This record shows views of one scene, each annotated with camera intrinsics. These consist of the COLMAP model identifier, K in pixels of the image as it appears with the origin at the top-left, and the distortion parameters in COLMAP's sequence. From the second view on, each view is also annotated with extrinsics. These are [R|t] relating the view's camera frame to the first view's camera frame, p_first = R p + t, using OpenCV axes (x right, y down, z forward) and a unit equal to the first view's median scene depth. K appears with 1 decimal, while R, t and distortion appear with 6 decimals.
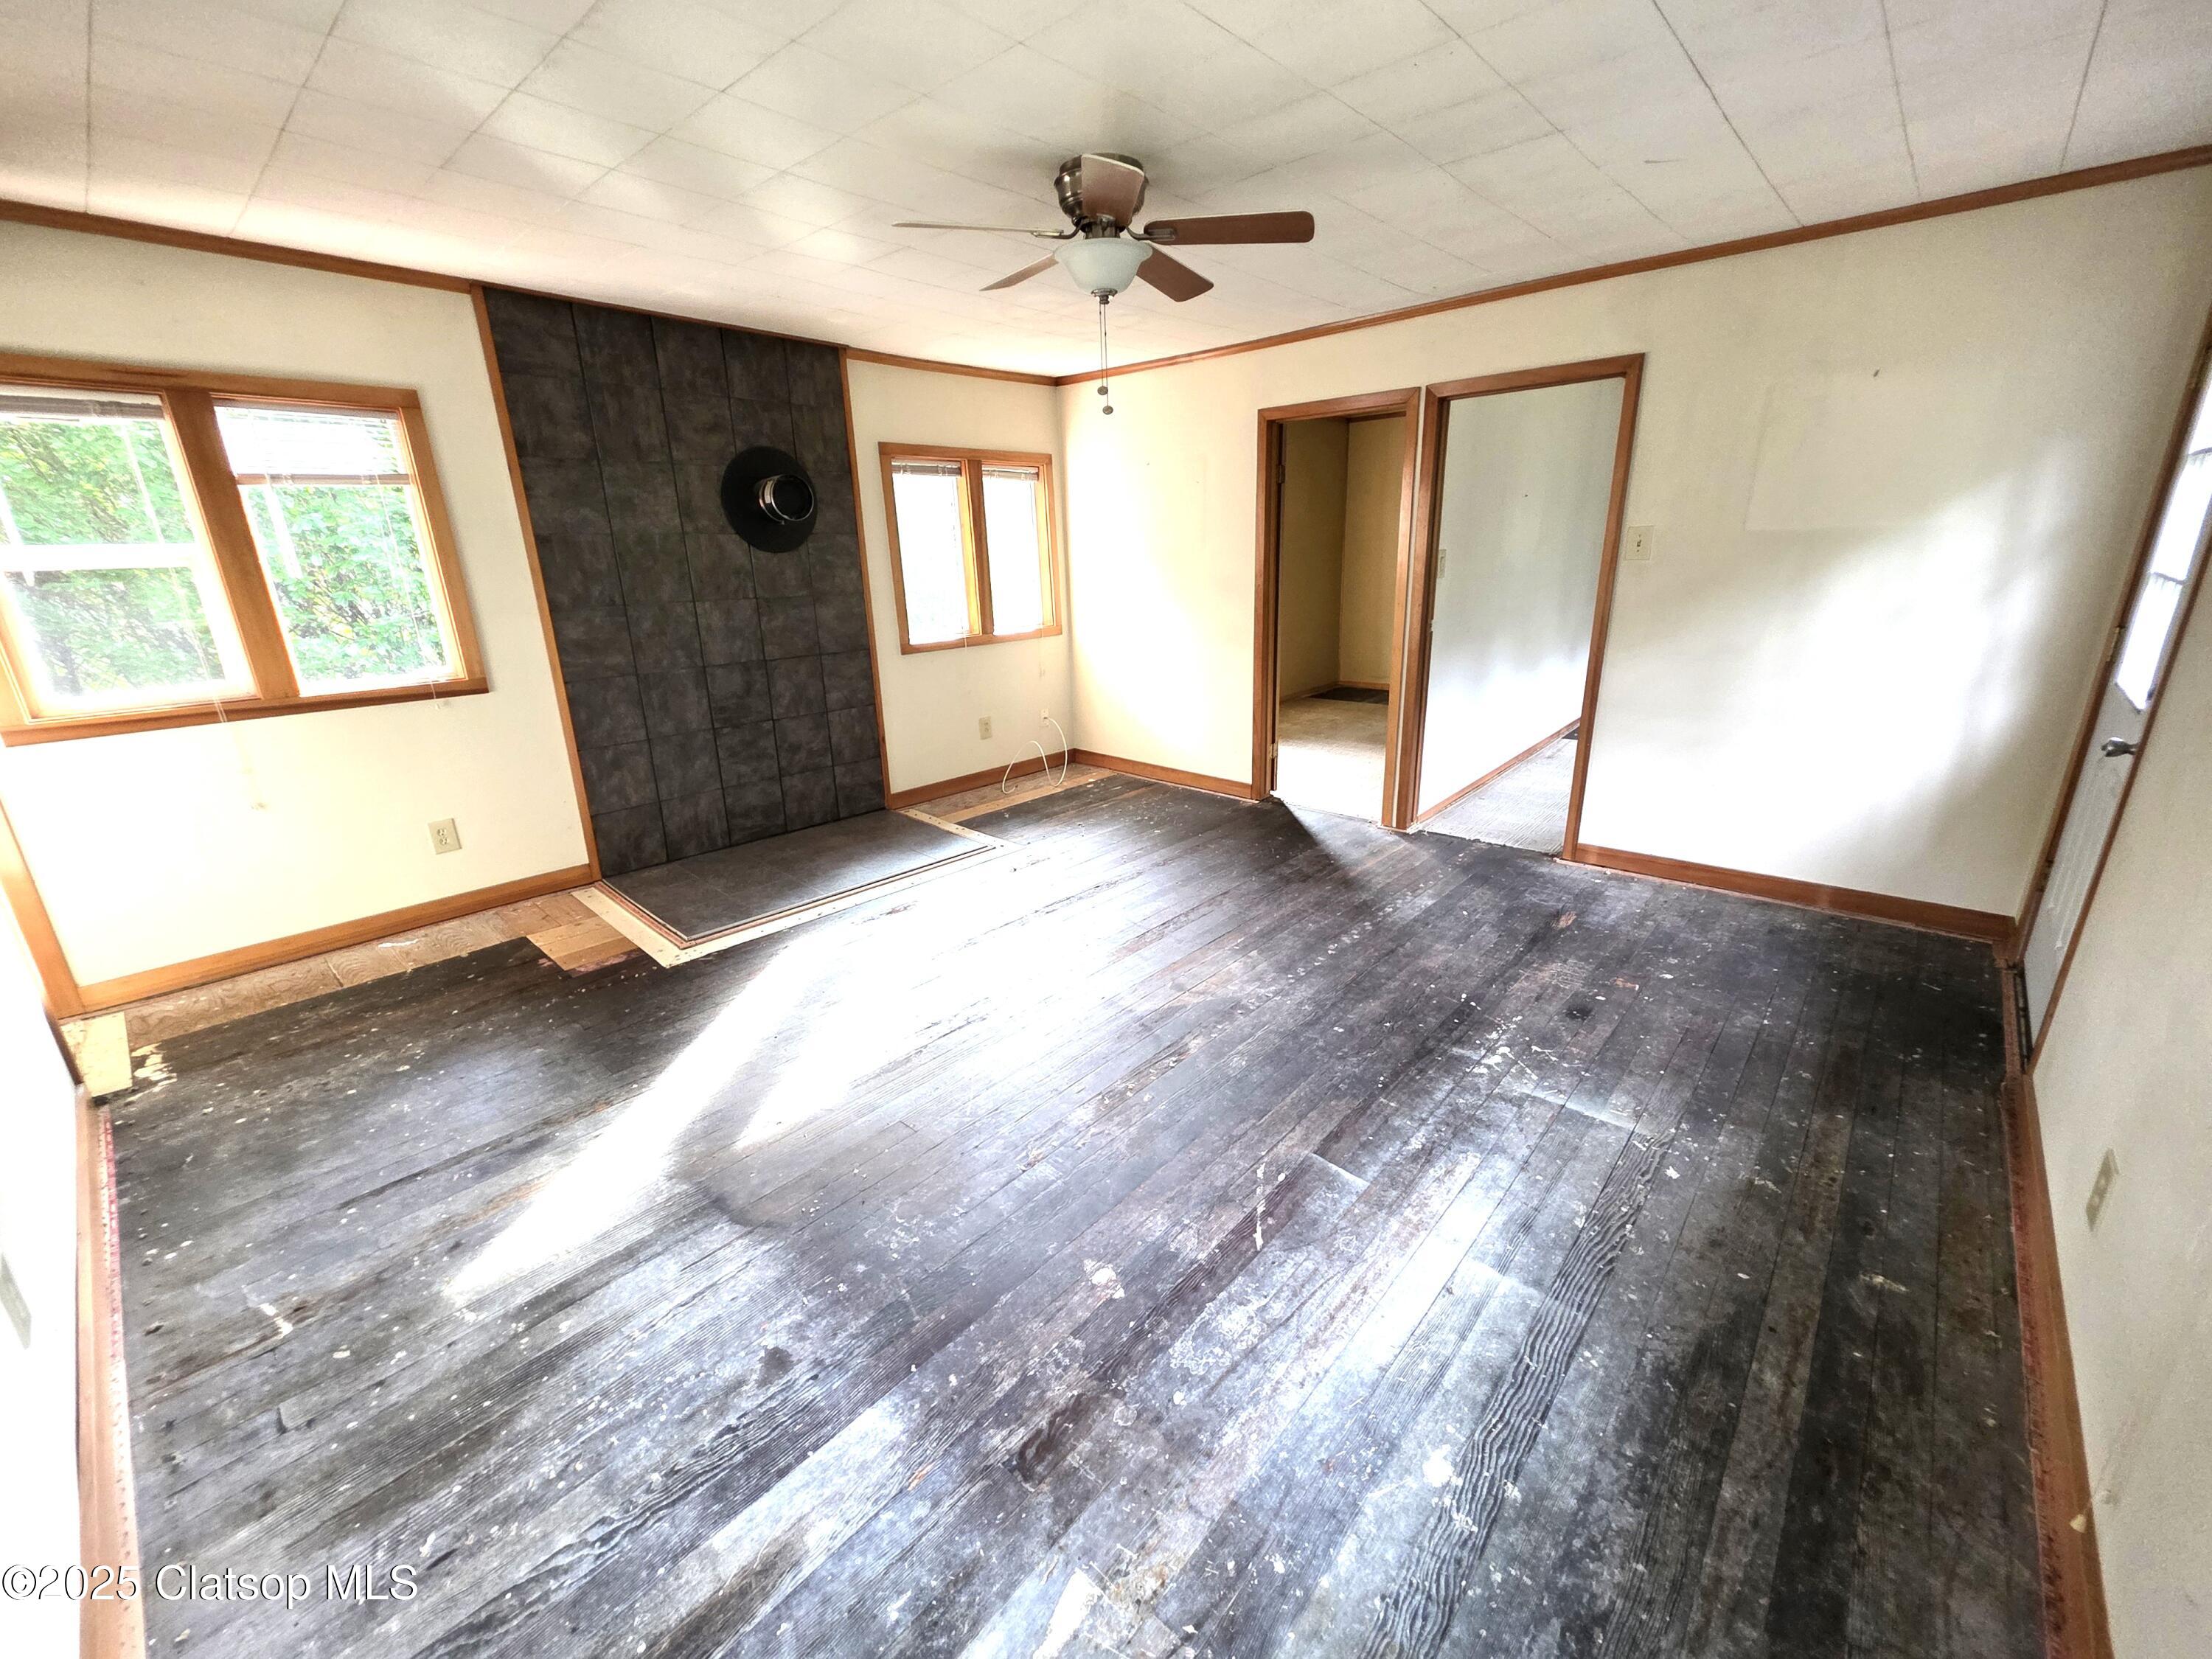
lens RADIAL K [[883.7, 0, 1106.9], [0, 883.7, 829.3], [0, 0, 1]] dist [0.002633, -0.000518]
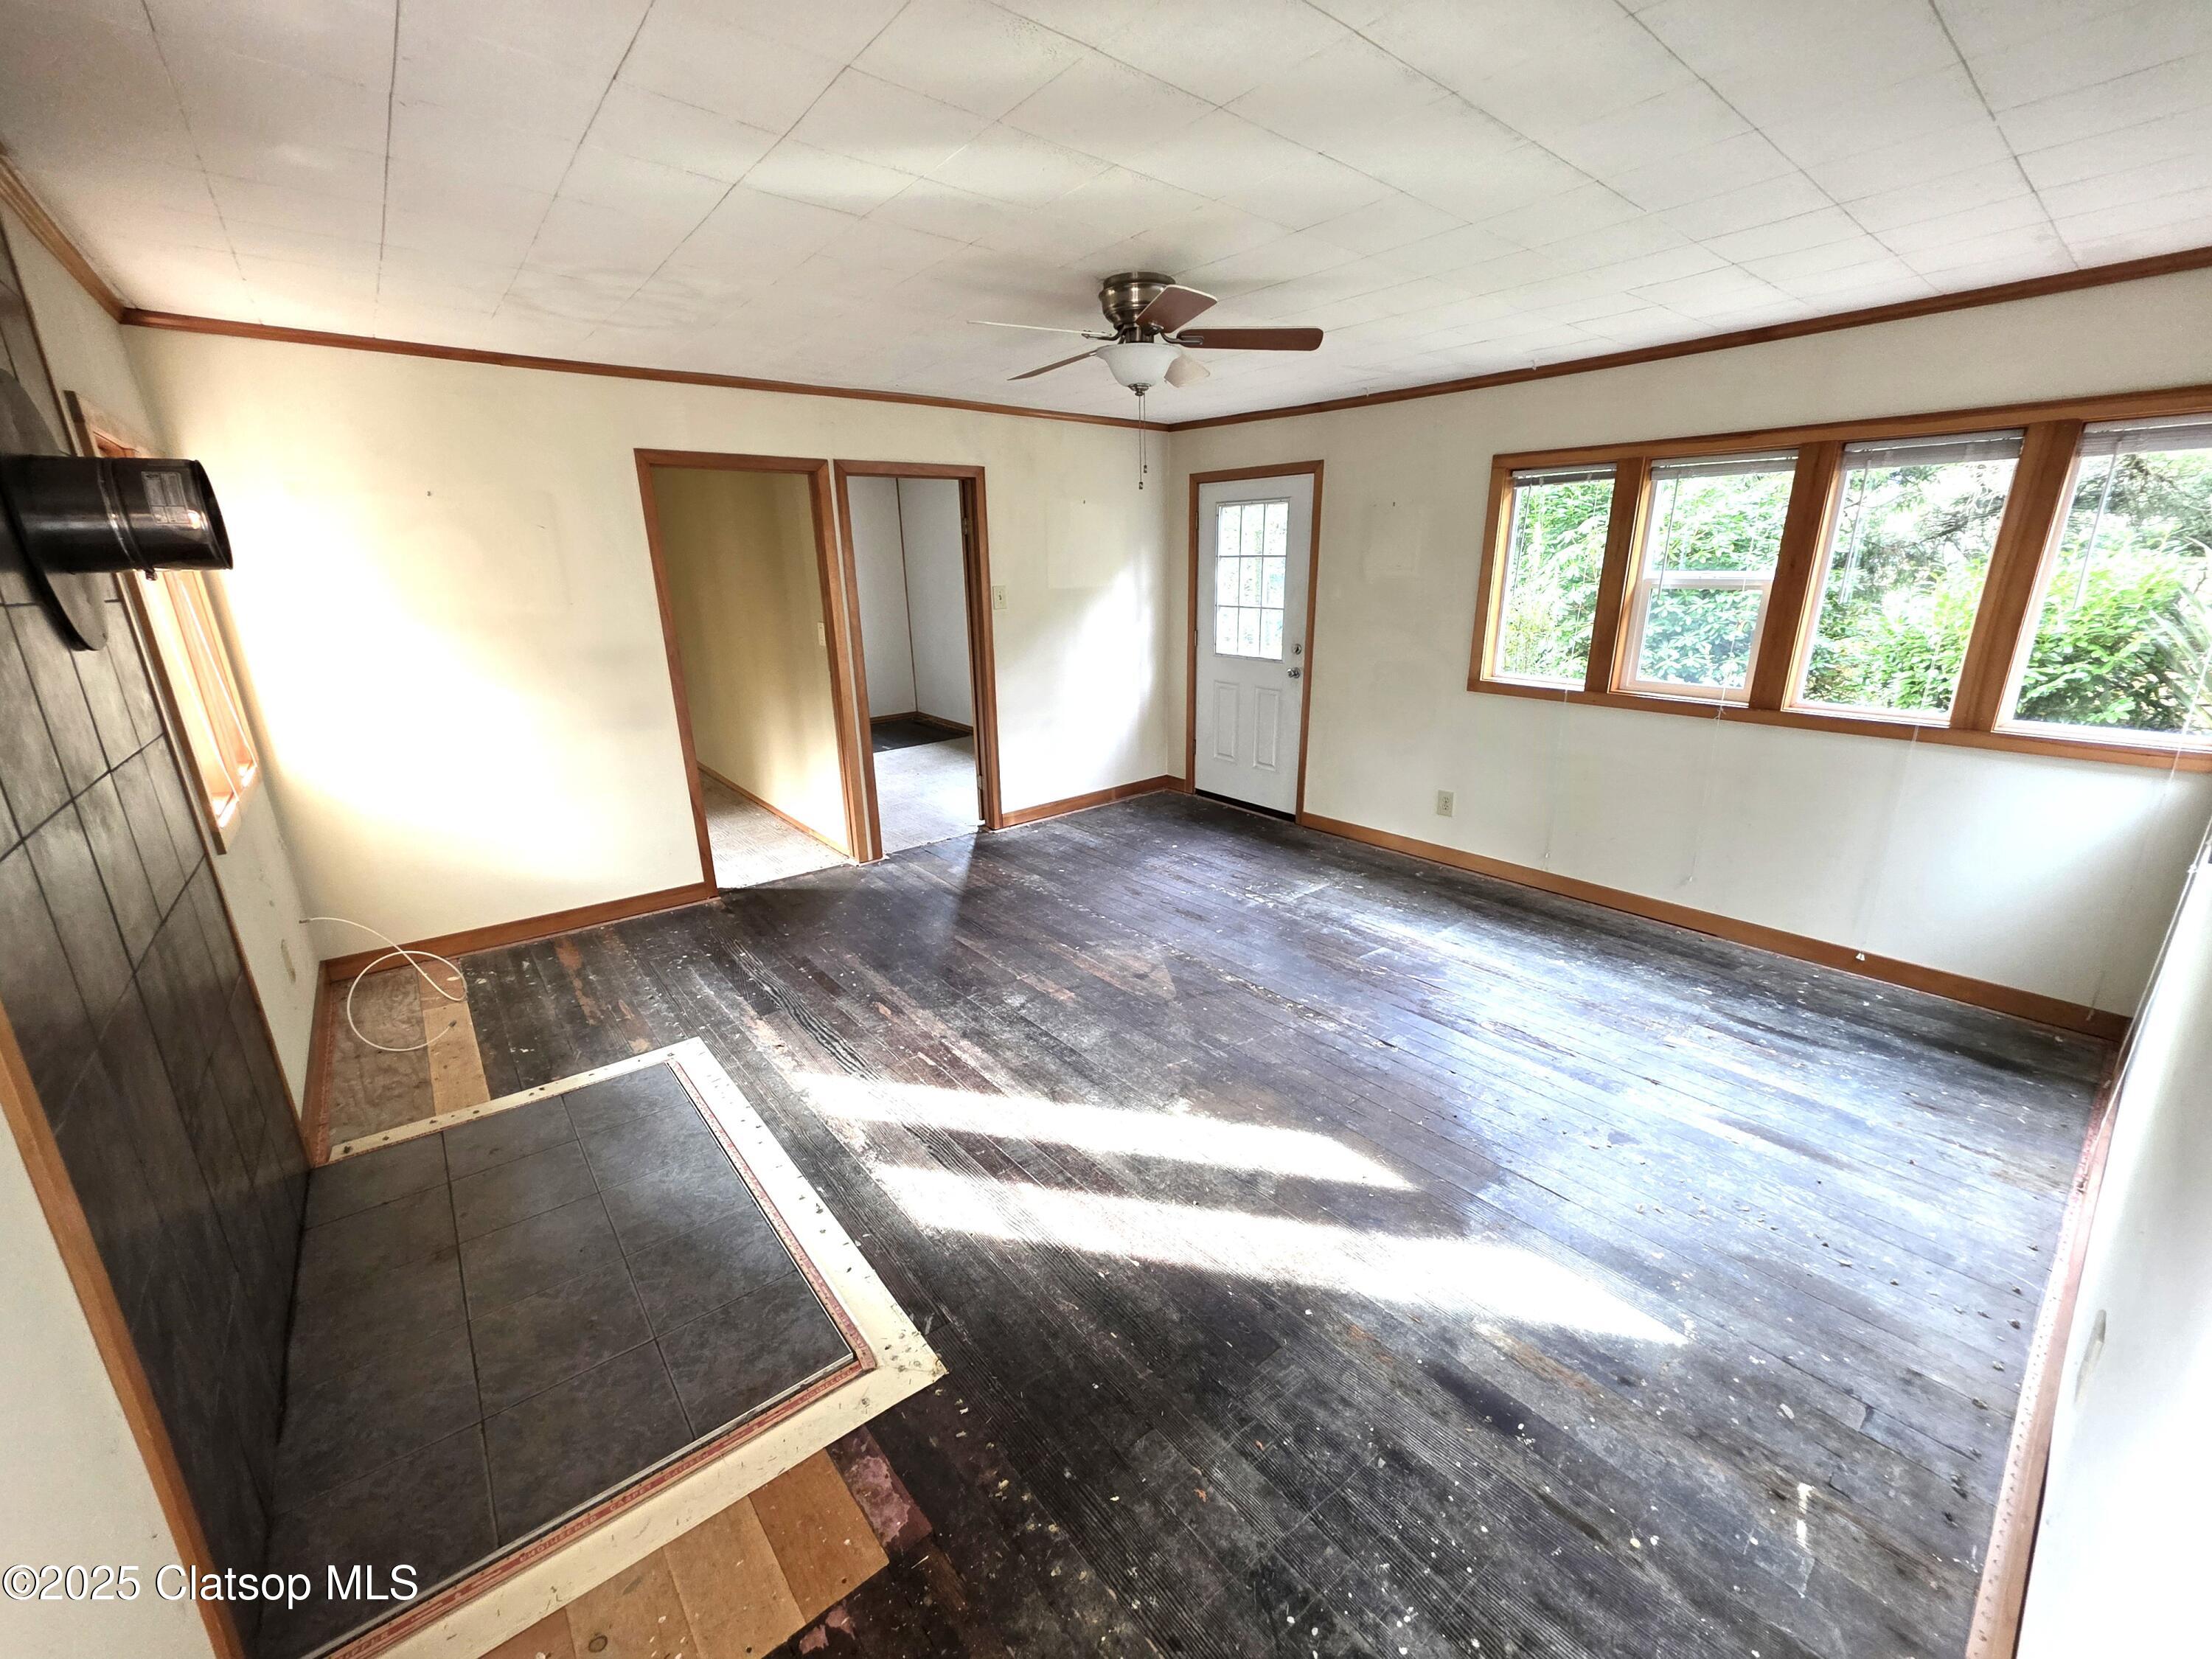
lens RADIAL K [[883.7, 0, 1103.6], [0, 883.7, 828.9], [0, 0, 1]] dist [0.002633, -0.000518]
pose [[0.143220, -0.261299, 0.954574, -0.881788], [0.320205, 0.924874, 0.205127, -0.226787], [-0.936460, 0.276281, 0.216130, 0.668253]]
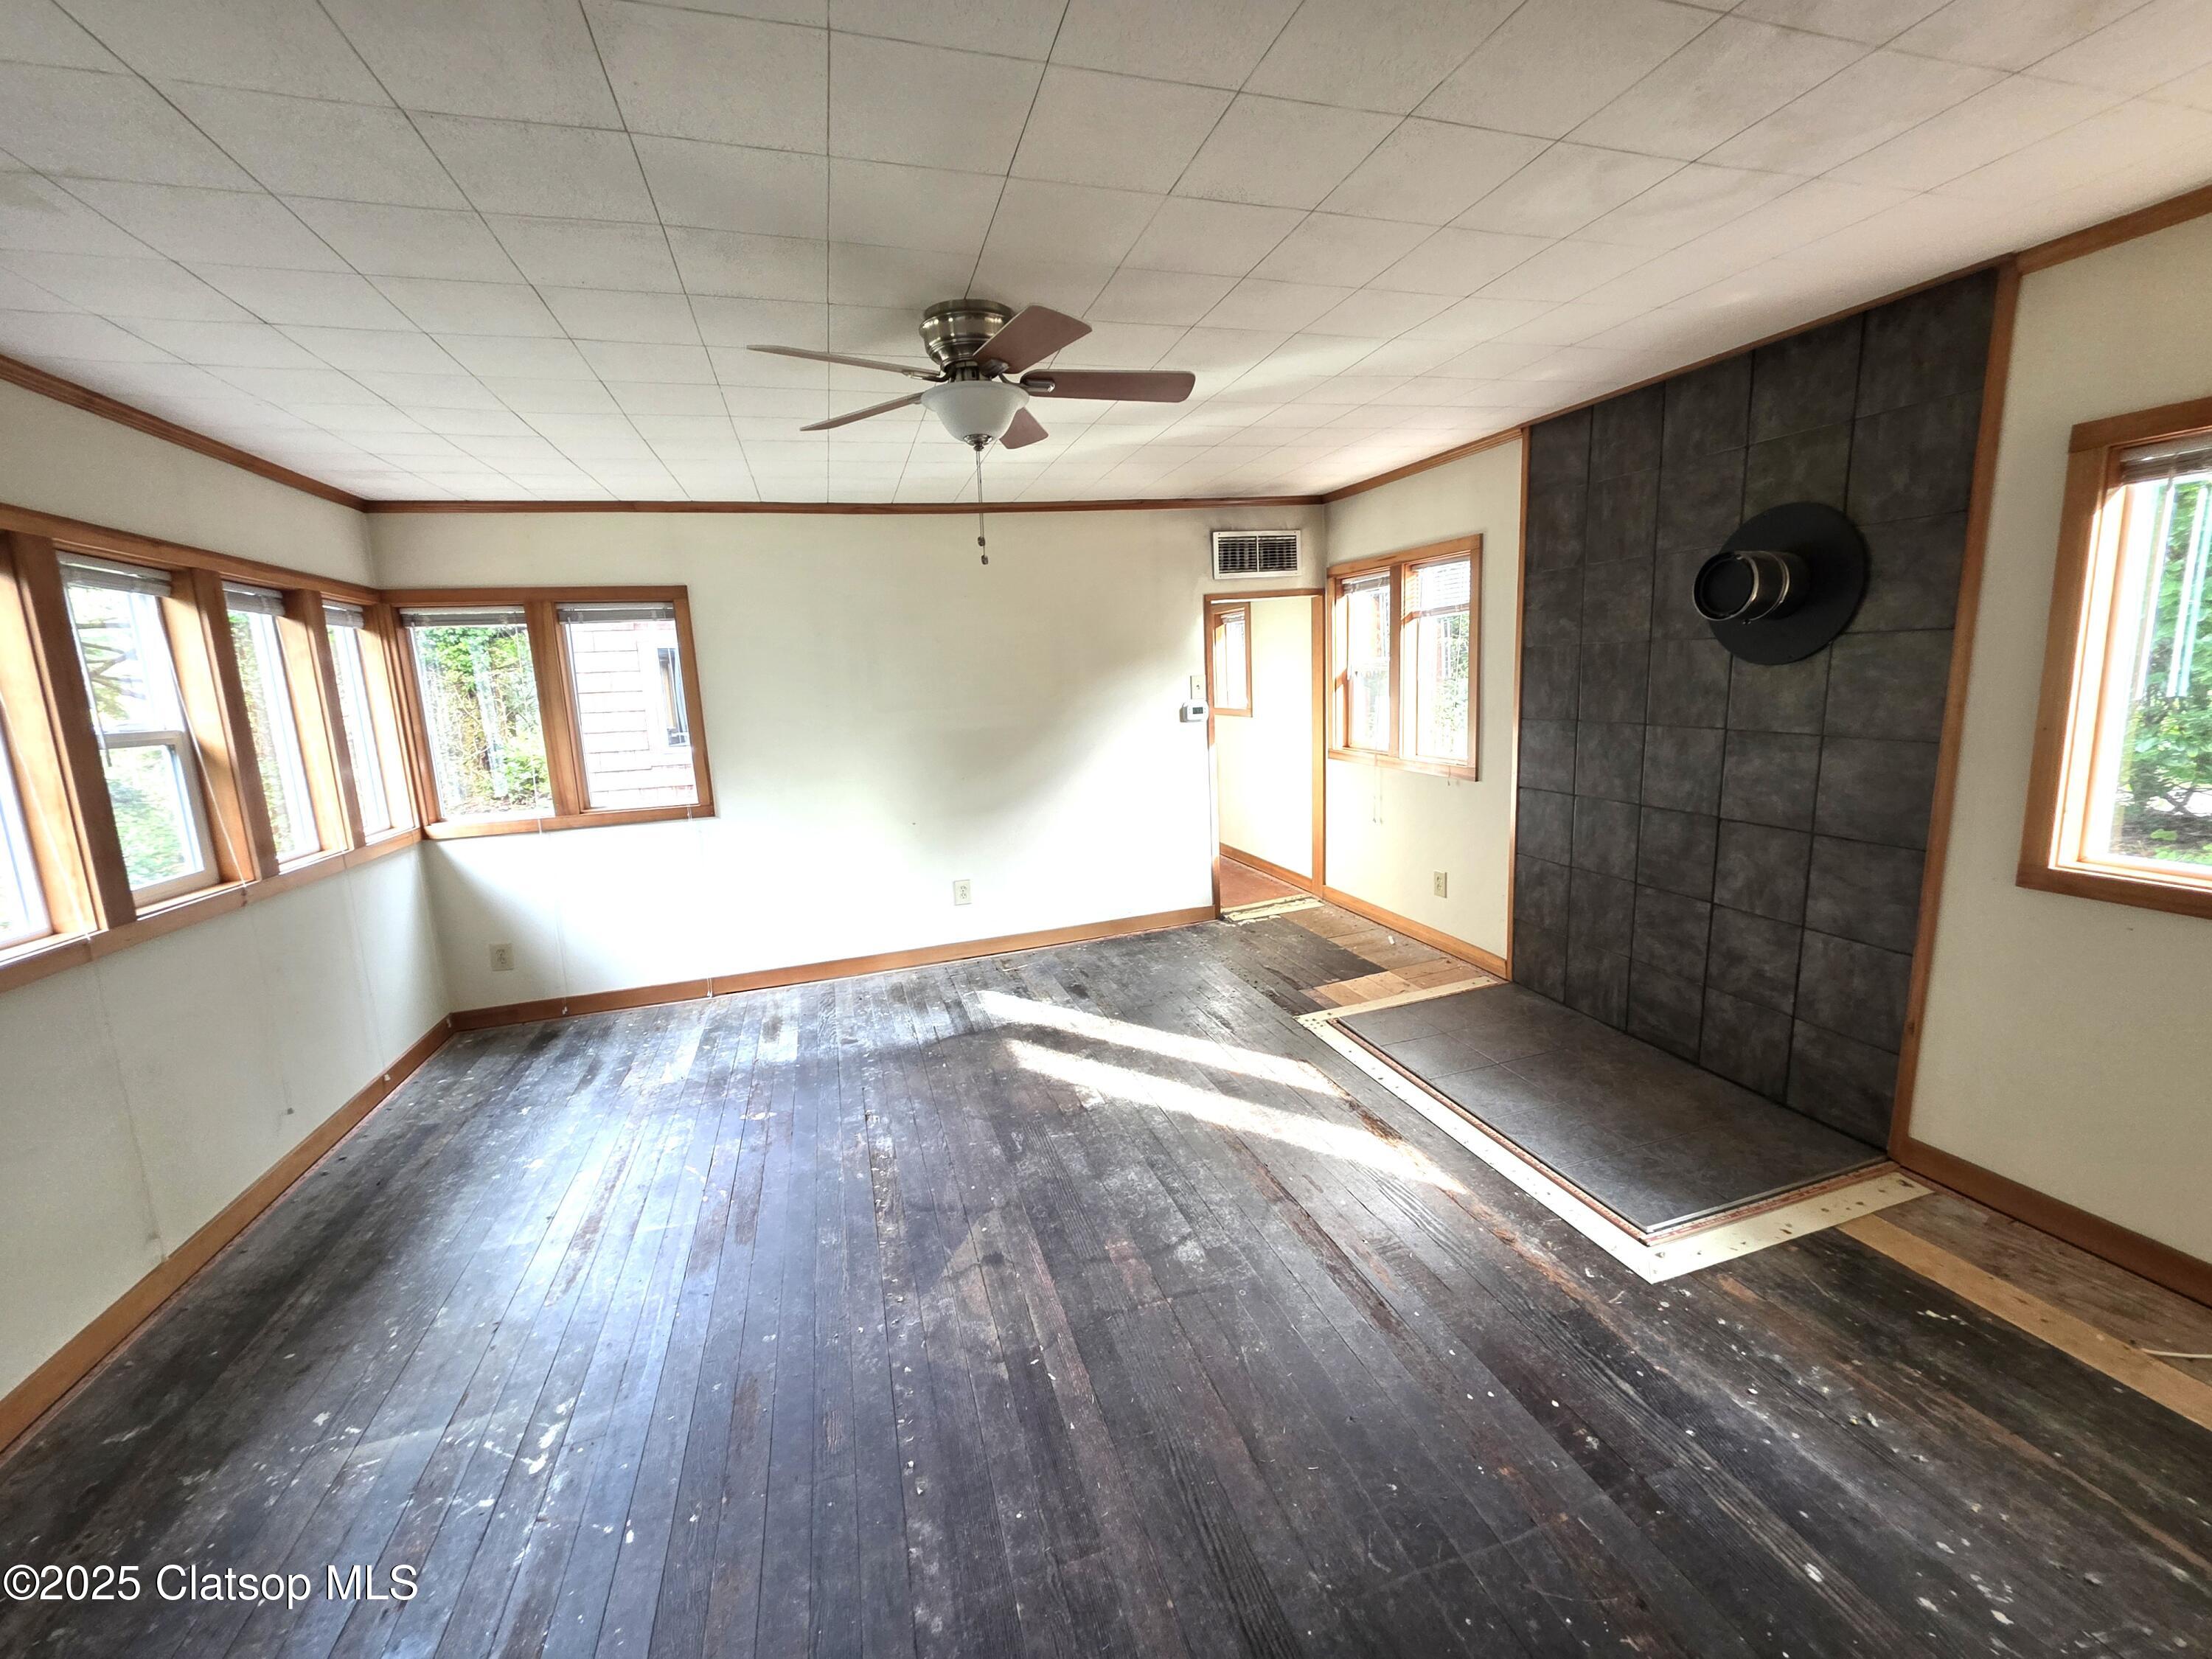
lens RADIAL K [[883.7, 0, 1102.1], [0, 883.7, 824.4], [0, 0, 1]] dist [0.002633, -0.000518]
pose [[-0.502978, 0.193093, -0.842454, 0.548910], [-0.213631, 0.916706, 0.337658, -0.404442], [0.837481, 0.349808, -0.419832, 1.142906]]
